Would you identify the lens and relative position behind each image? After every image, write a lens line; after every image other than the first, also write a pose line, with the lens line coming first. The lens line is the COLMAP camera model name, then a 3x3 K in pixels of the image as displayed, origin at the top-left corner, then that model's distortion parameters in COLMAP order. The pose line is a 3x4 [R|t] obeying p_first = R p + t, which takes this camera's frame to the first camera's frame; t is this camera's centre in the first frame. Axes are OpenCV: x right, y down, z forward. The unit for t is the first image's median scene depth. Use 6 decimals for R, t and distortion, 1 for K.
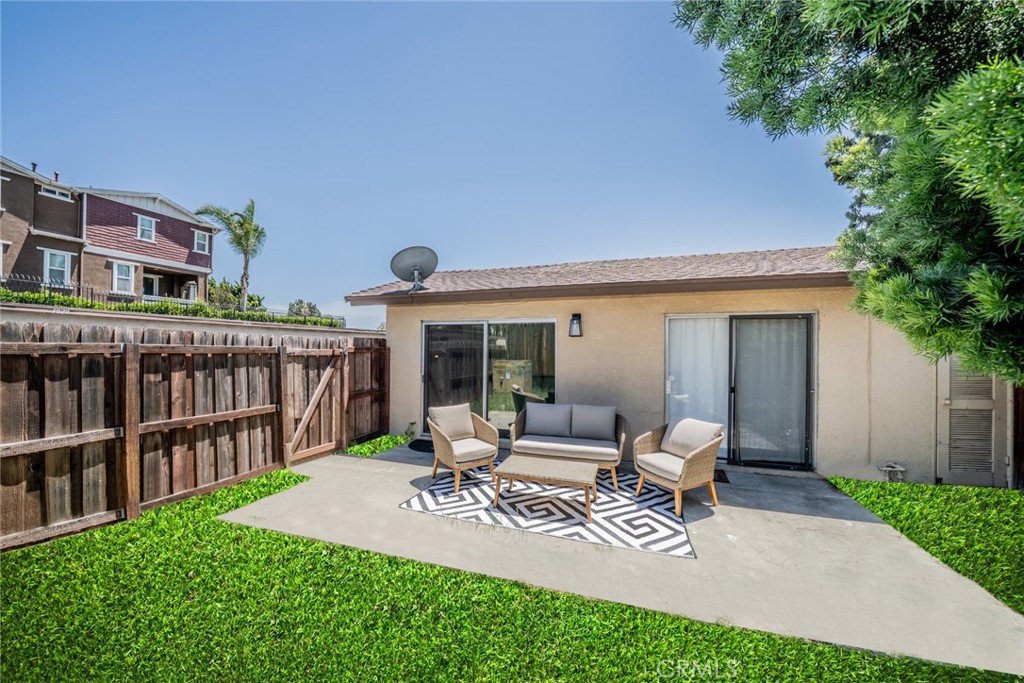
lens RADIAL K [[355.8, 0, 512.9], [0, 355.8, 346.2], [0, 0, 1]] dist [-0.006495, -0.000032]
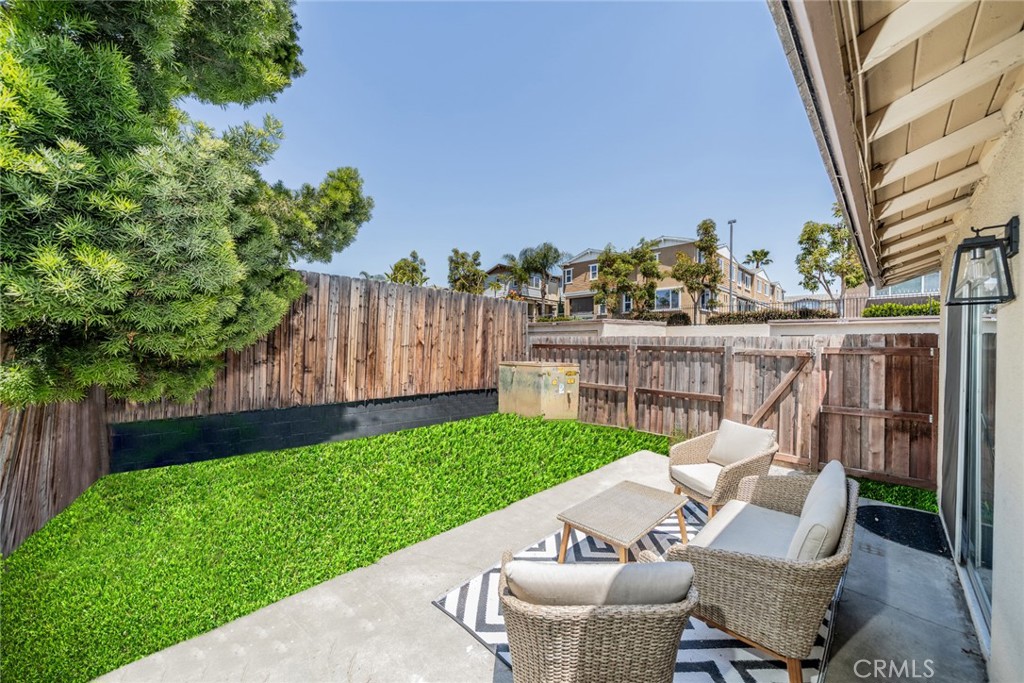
lens RADIAL K [[355.8, 0, 512.9], [0, 355.8, 346.2], [0, 0, 1]] dist [-0.006495, -0.000032]
pose [[-0.435001, -0.013861, -0.900323, 0.753533], [-0.010743, 0.999890, -0.010203, 0.022681], [0.900366, 0.005234, -0.435102, 0.976149]]
